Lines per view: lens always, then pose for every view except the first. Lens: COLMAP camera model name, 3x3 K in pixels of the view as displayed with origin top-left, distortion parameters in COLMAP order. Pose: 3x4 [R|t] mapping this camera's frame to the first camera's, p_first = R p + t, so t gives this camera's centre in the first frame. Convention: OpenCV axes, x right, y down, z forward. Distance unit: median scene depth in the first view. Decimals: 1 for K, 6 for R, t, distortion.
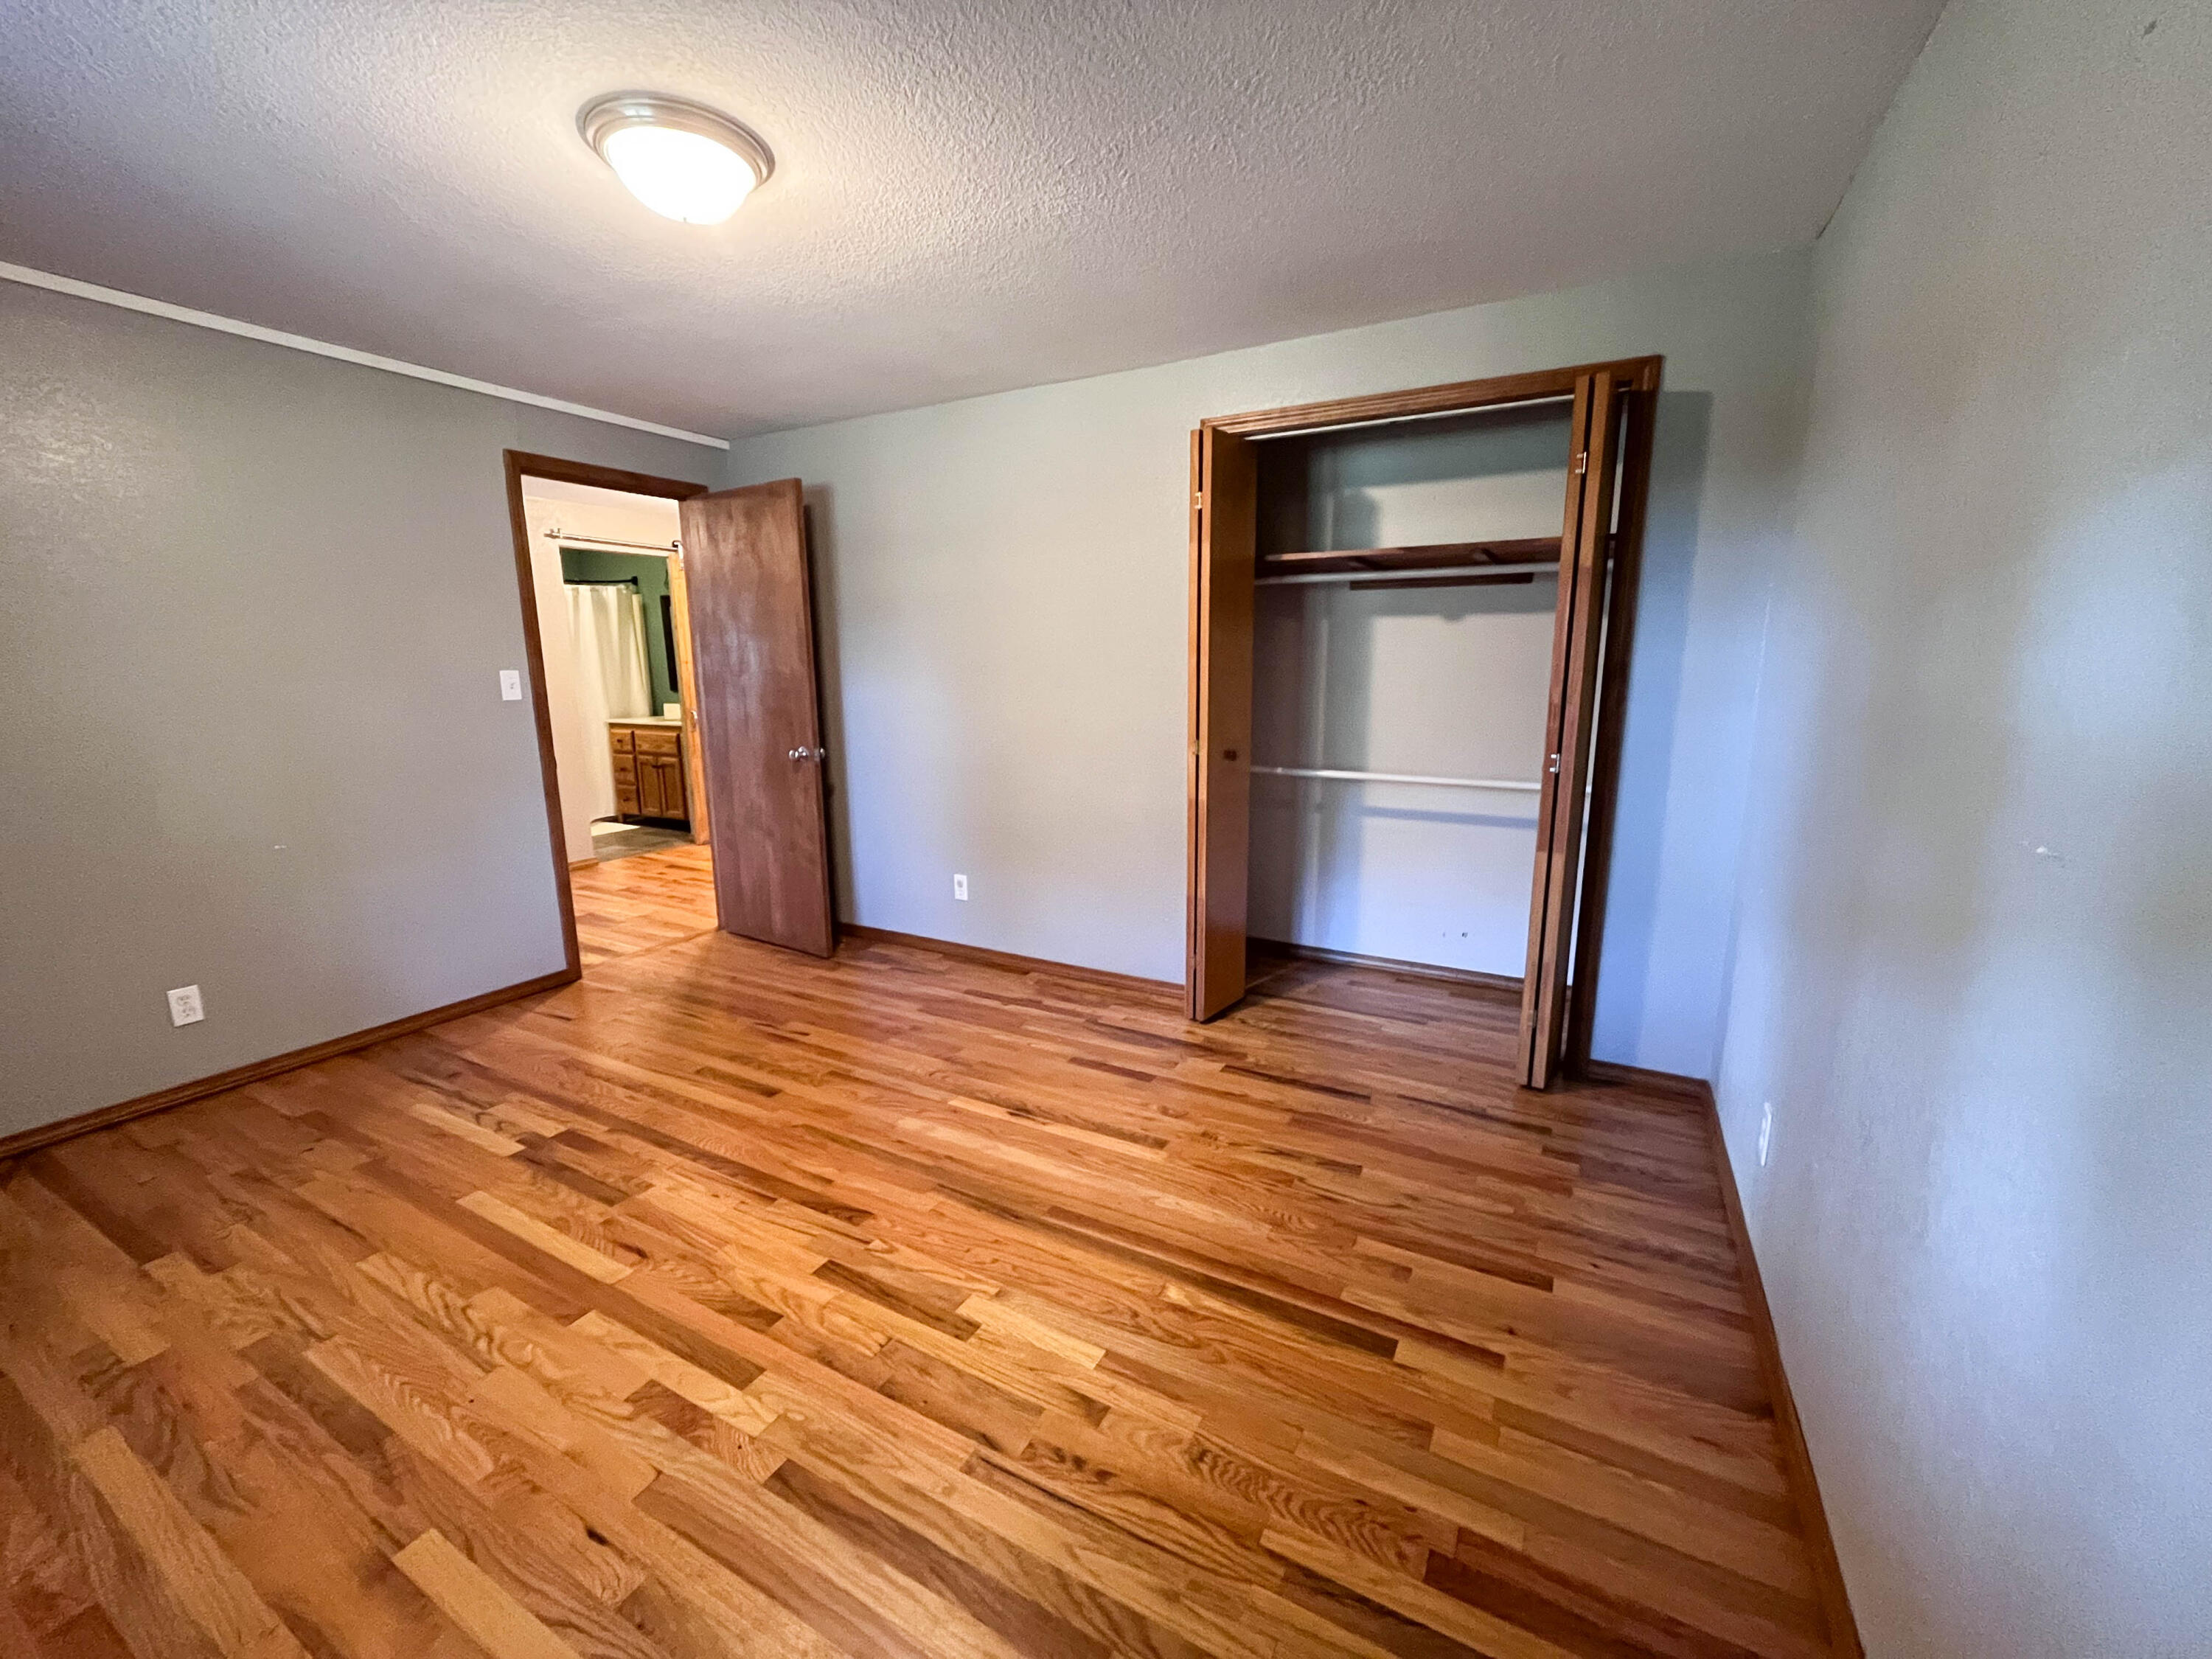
lens RADIAL K [[903.3, 0, 1113.8], [0, 903.3, 835.0], [0, 0, 1]] dist [-0.002390, -0.000212]
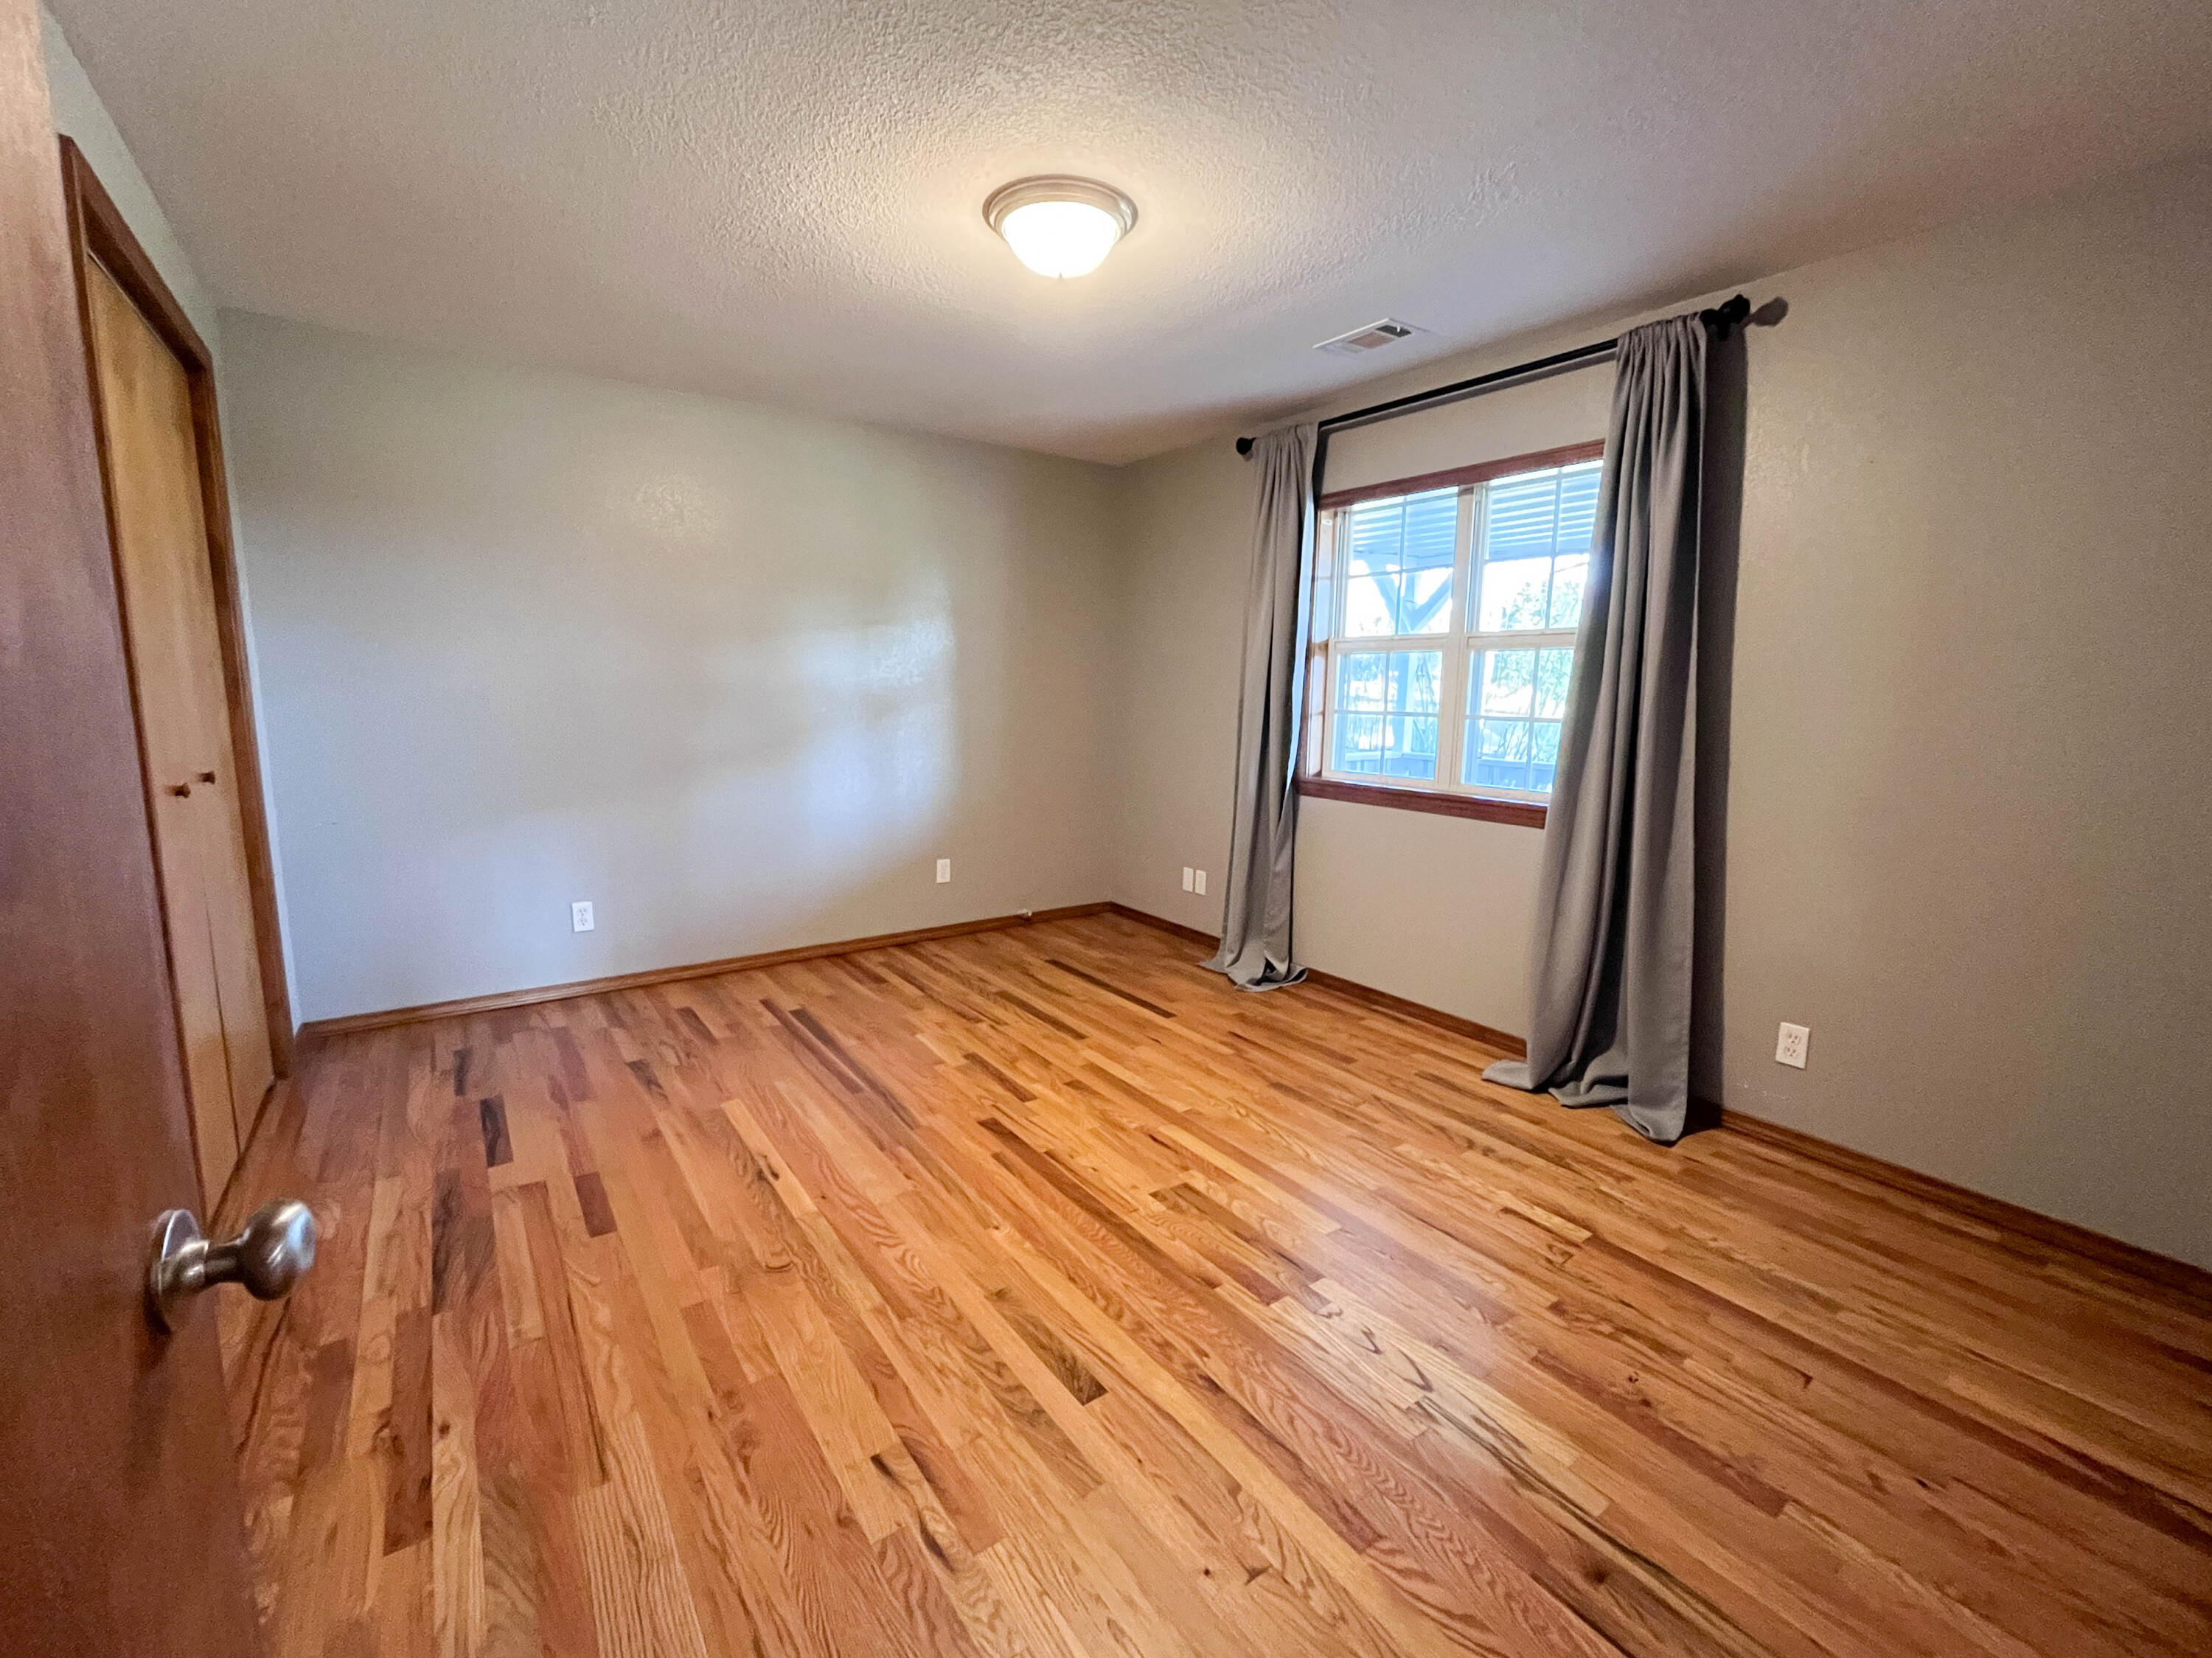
lens RADIAL K [[903.2, 0, 1113.8], [0, 903.2, 834.5], [0, 0, 1]] dist [-0.002390, -0.000212]
pose [[-0.903540, -0.080195, 0.420932, -0.802863], [0.070180, 0.941372, 0.329990, -0.281822], [-0.422717, 0.327701, -0.844939, 1.610953]]
